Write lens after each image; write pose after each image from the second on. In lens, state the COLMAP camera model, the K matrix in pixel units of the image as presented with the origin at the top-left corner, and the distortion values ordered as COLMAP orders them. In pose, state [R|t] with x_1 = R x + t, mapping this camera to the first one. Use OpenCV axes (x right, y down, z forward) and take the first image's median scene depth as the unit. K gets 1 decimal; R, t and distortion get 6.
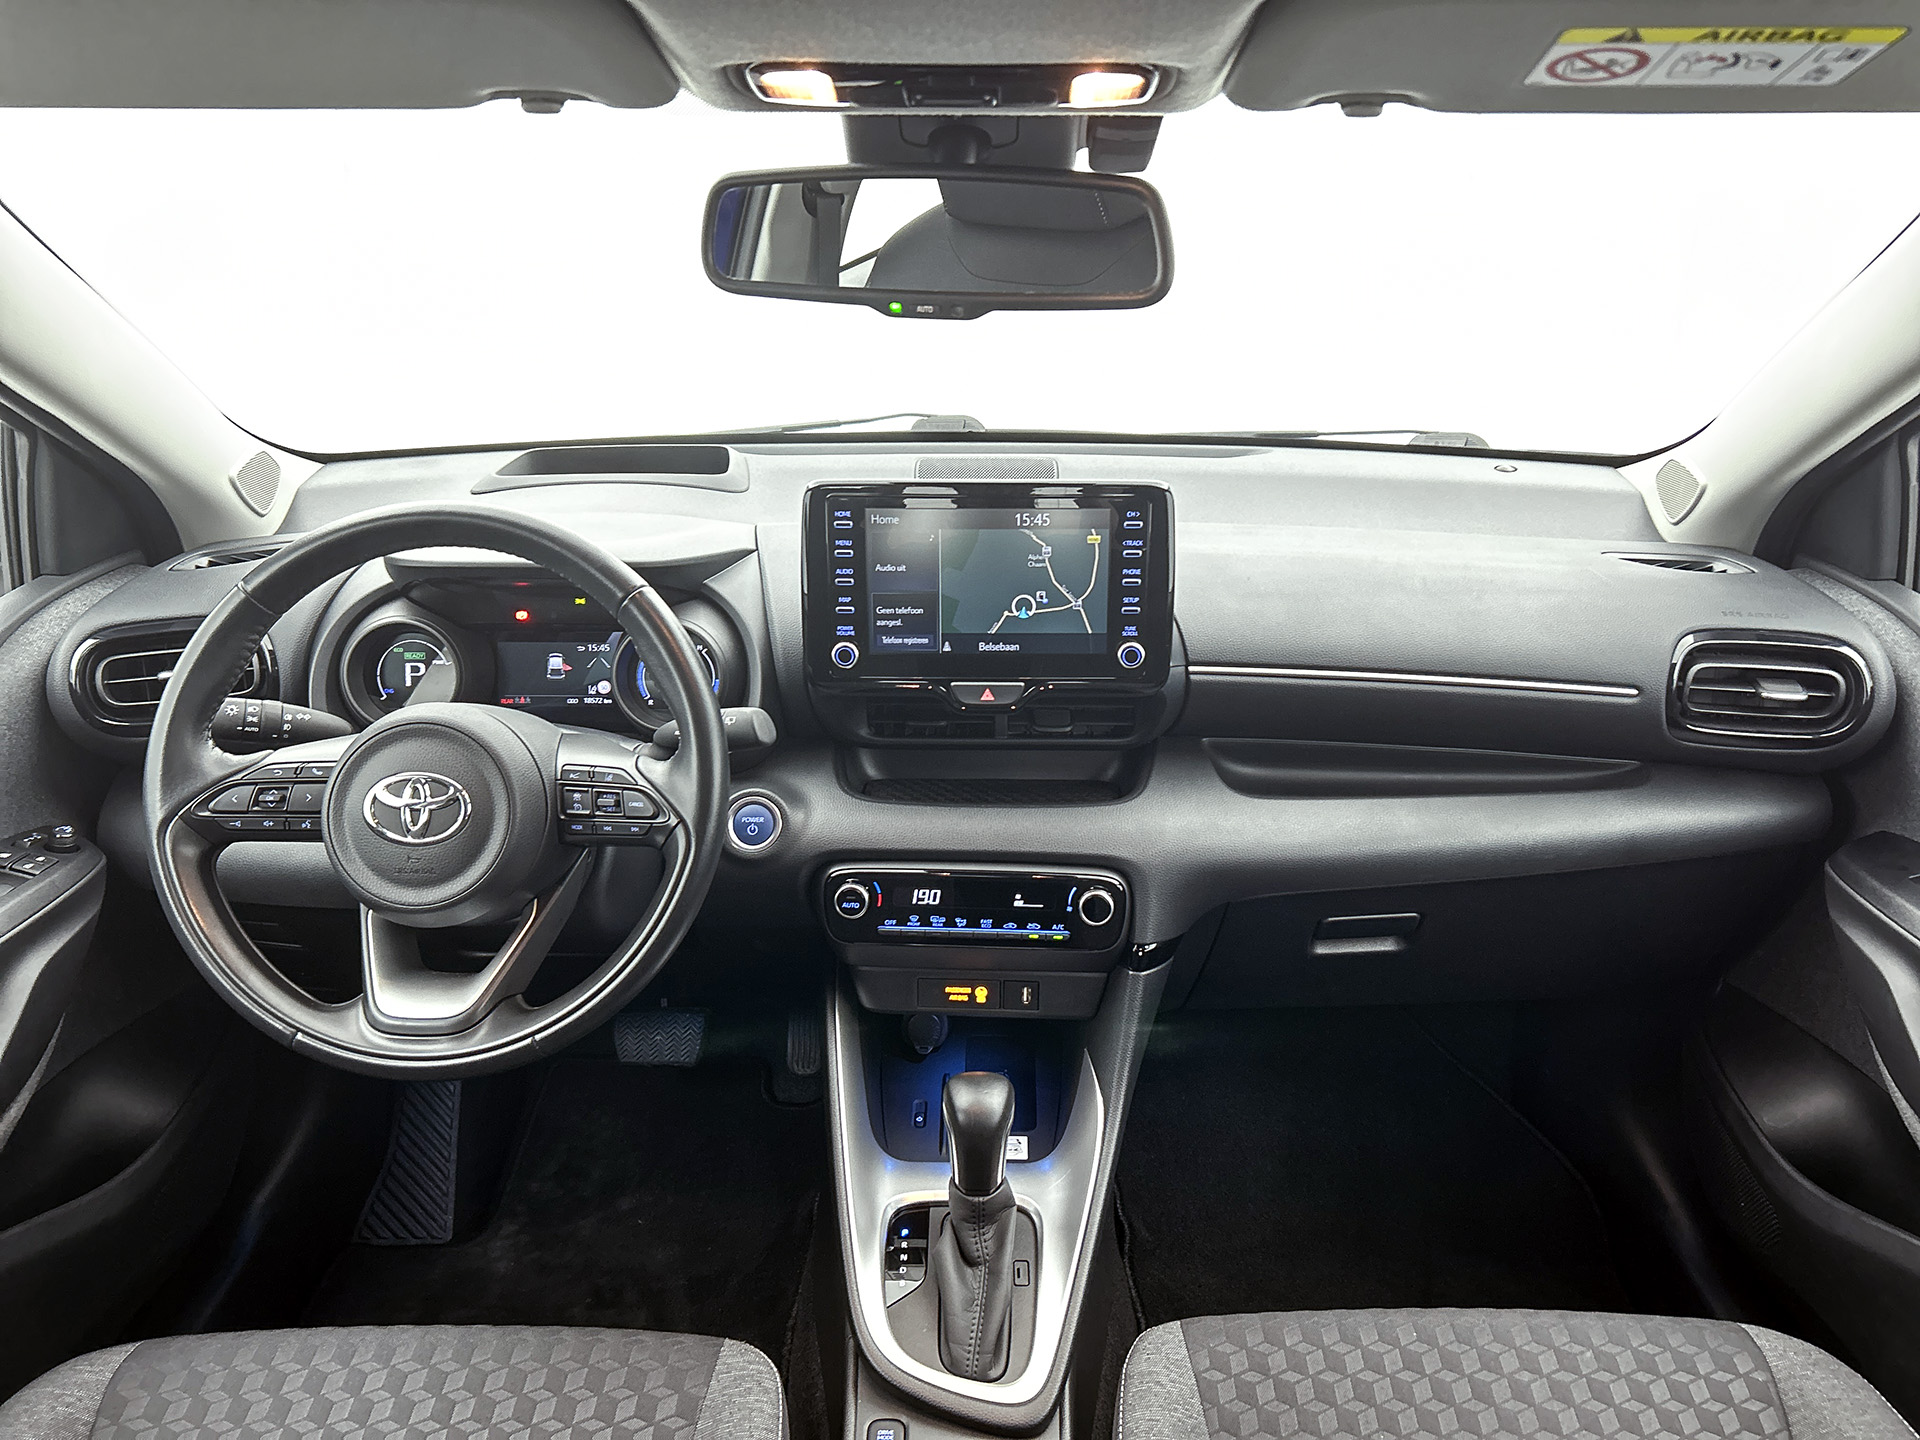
lens RADIAL K [[1448.8, 0, 960.0], [0, 1448.8, 720.0], [0, 0, 1]] dist [0.074459, -0.099835]
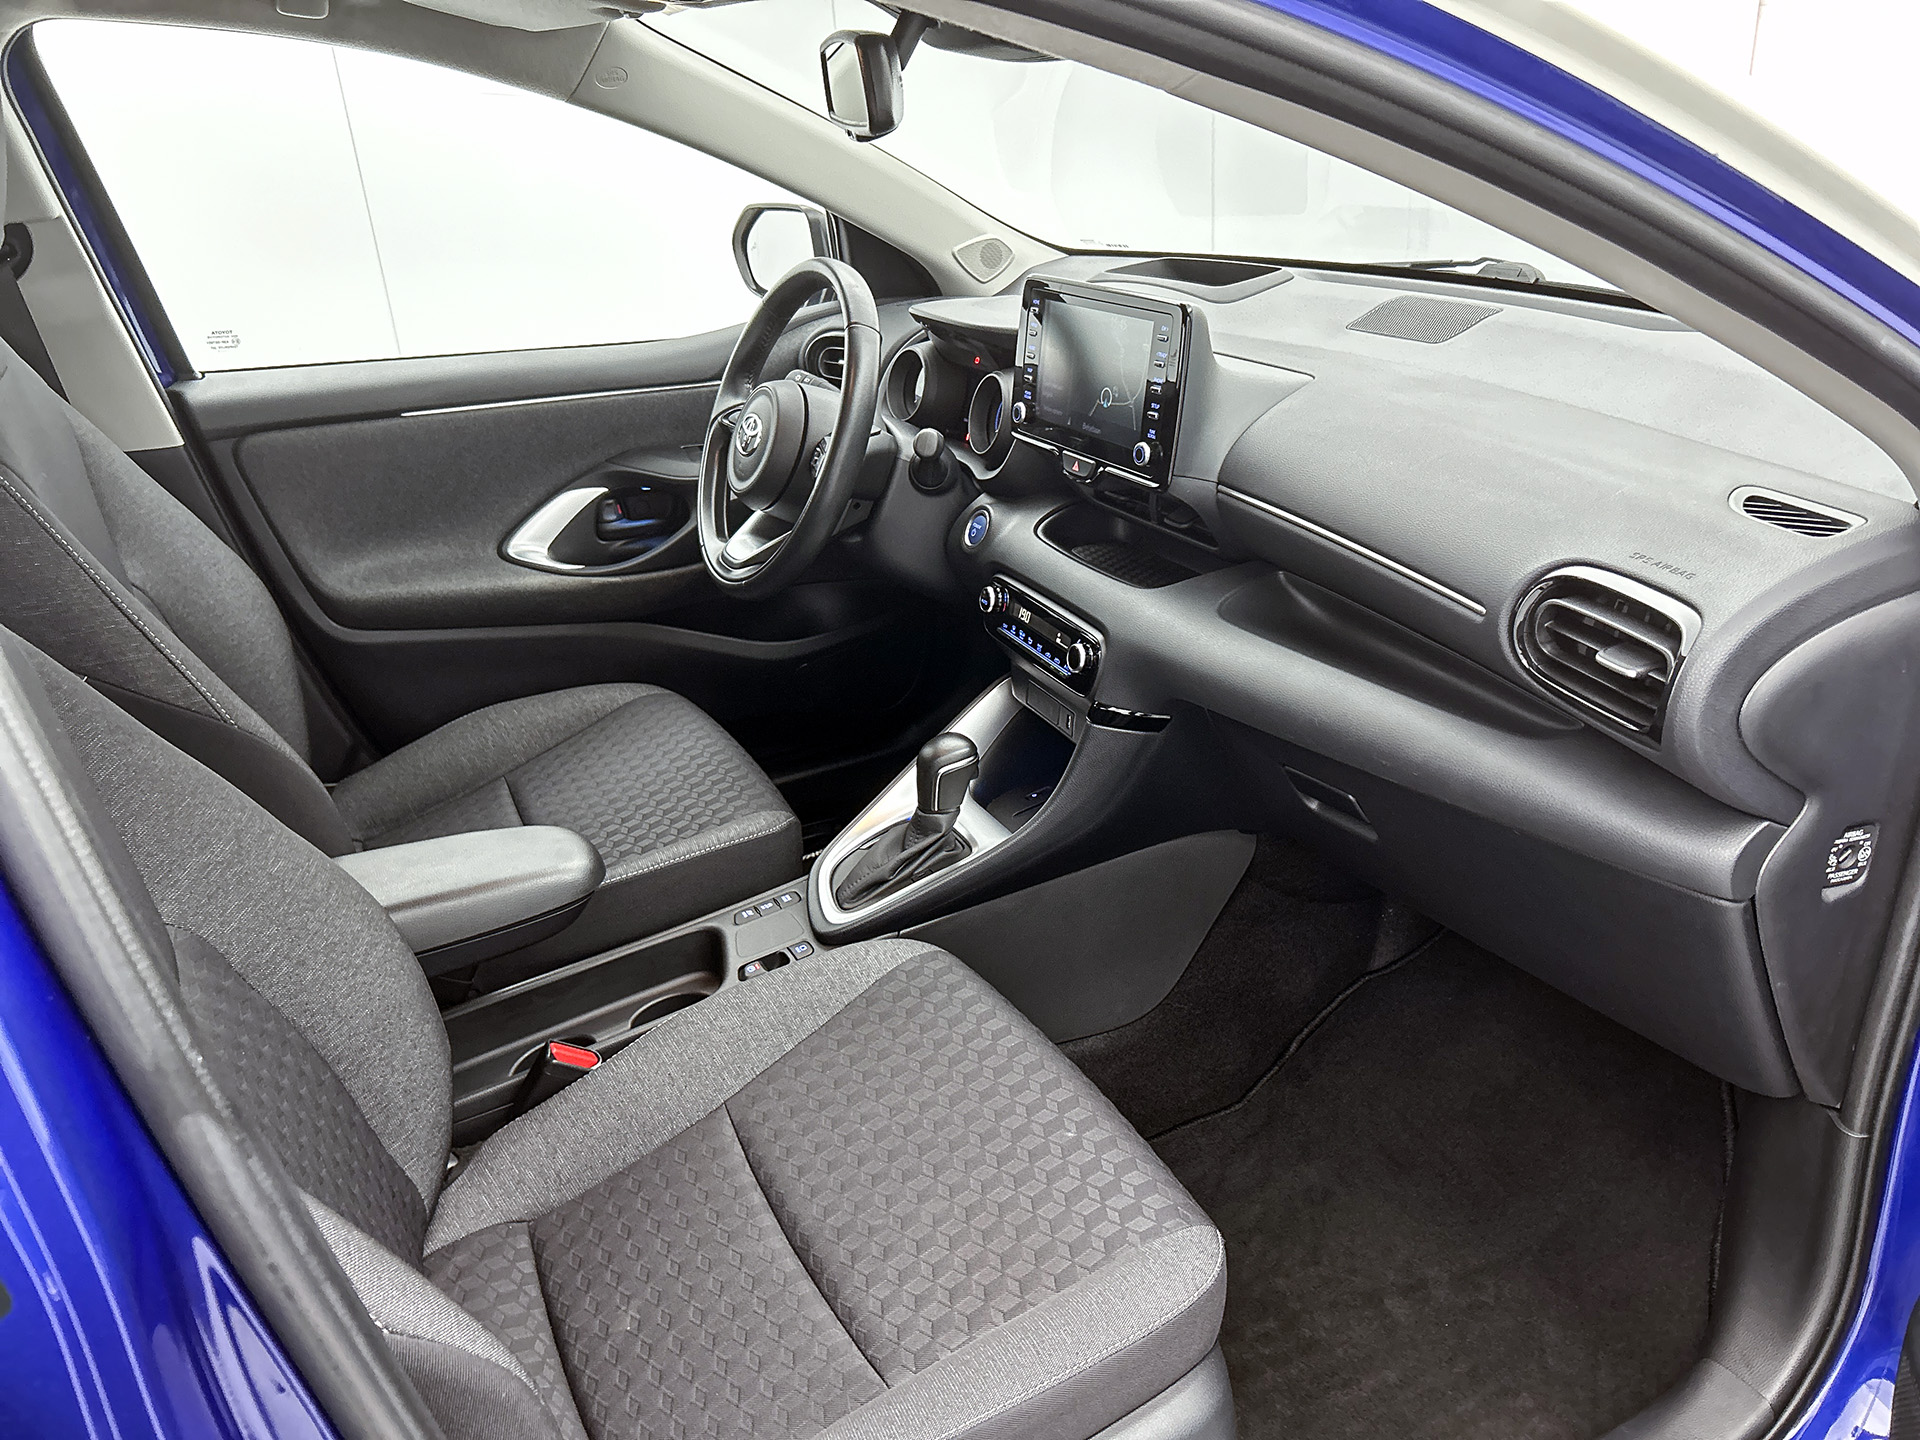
lens RADIAL K [[1448.8, 0, 960.0], [0, 1448.8, 720.0], [0, 0, 1]] dist [0.074459, -0.099835]
pose [[0.469538, 0.339457, -0.815048, 1.131525], [-0.262397, 0.935077, 0.238284, -0.090155], [0.843019, 0.101983, 0.528127, 0.315077]]
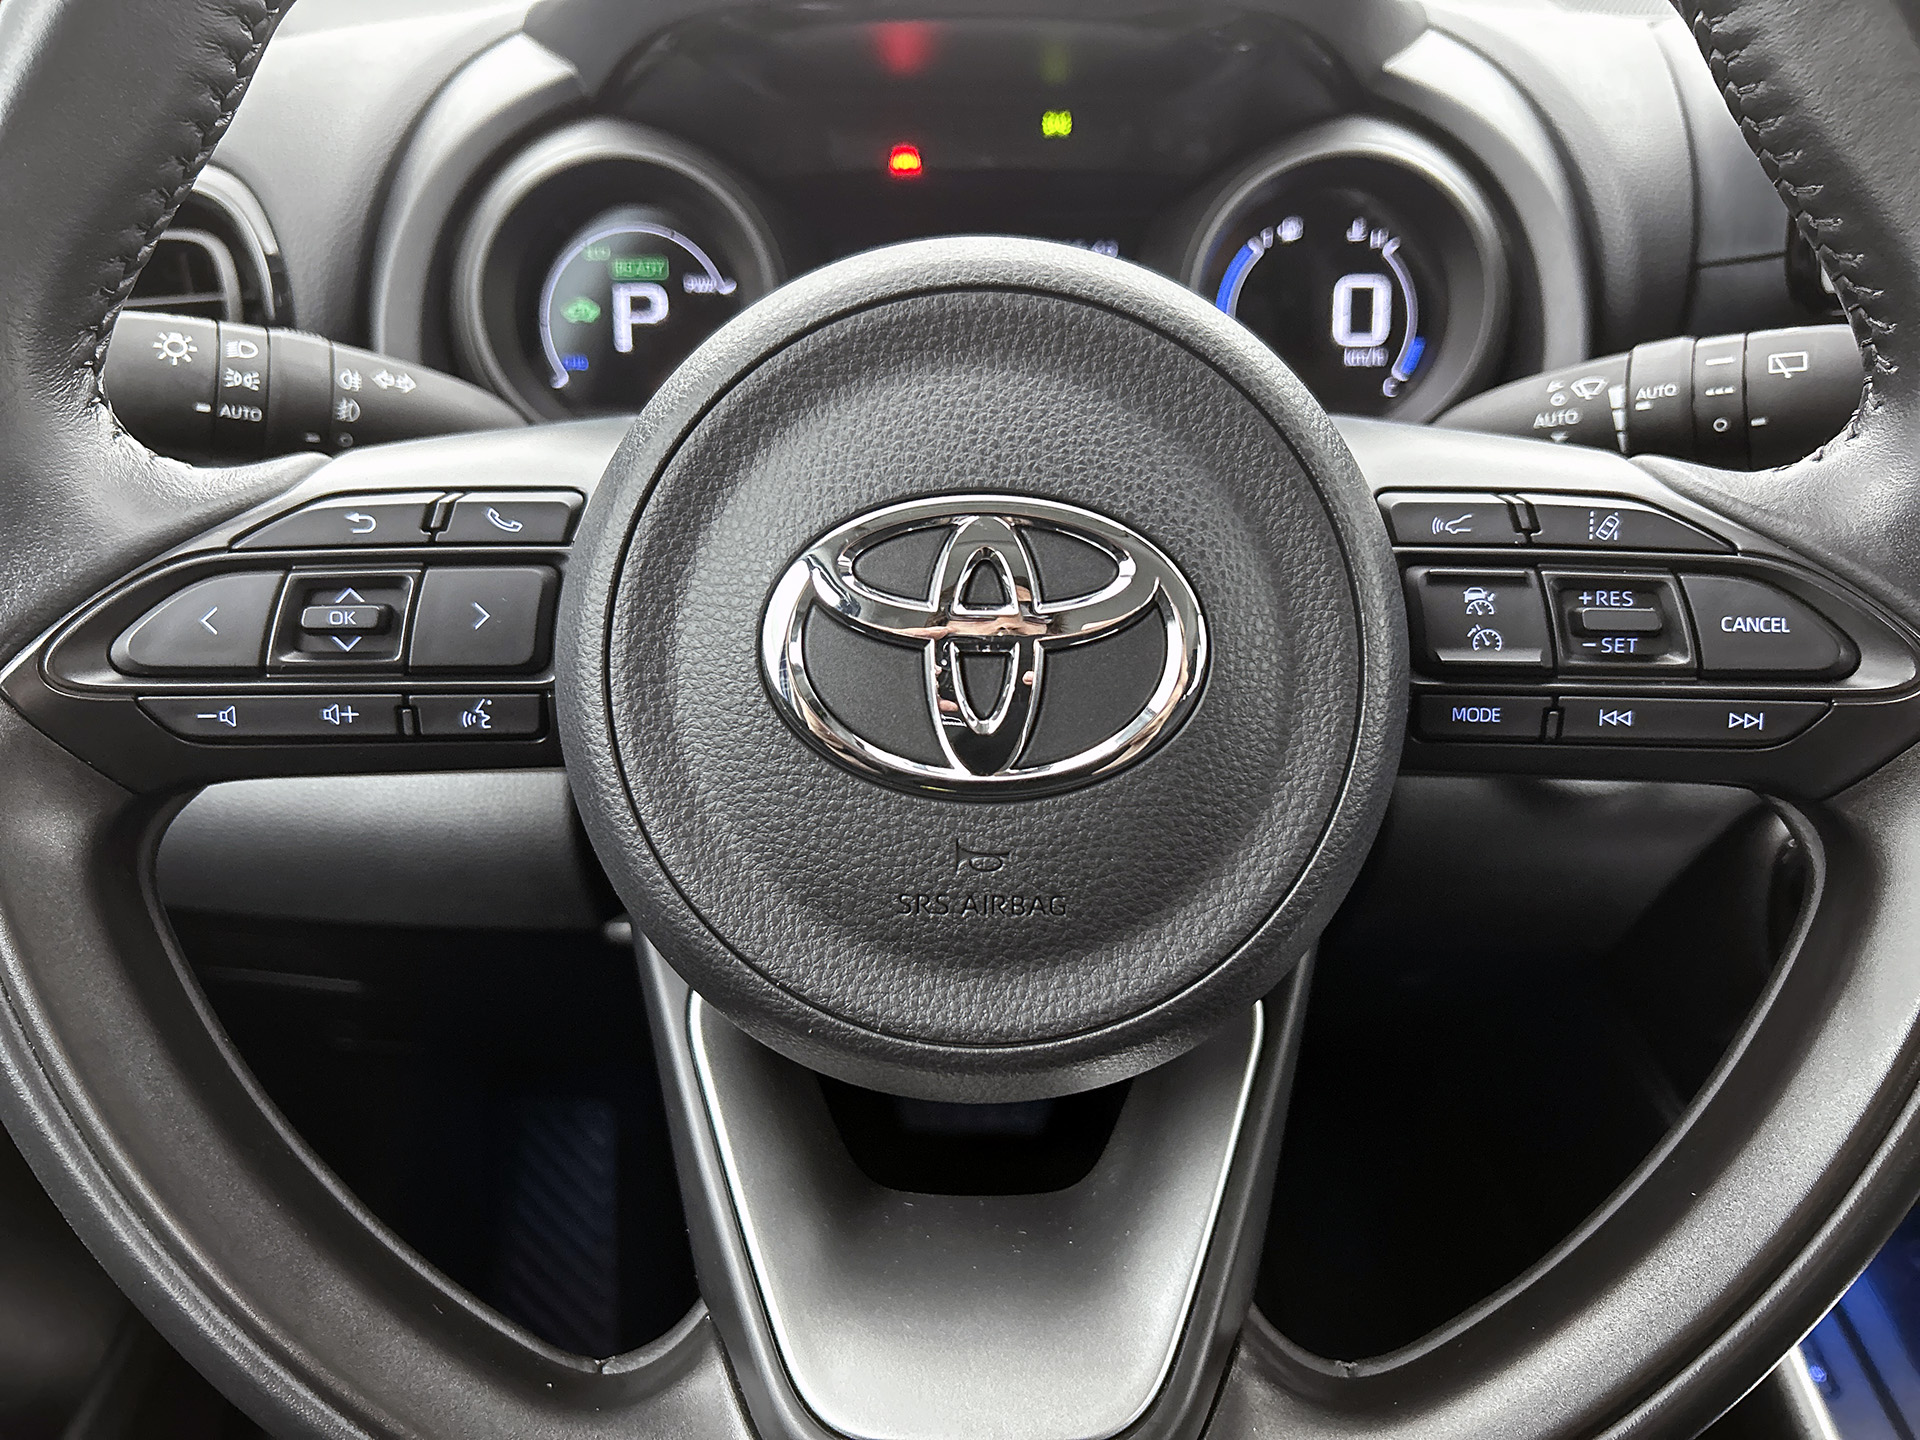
lens RADIAL K [[1511.5, 0, 960.0], [0, 1511.5, 720.0], [0, 0, 1]] dist [0.078389, -0.170474]
pose [[0.999797, -0.014327, 0.014141, -0.345719], [0.012992, 0.995822, 0.090383, 0.045883], [-0.015377, -0.090181, 0.995807, 0.688073]]
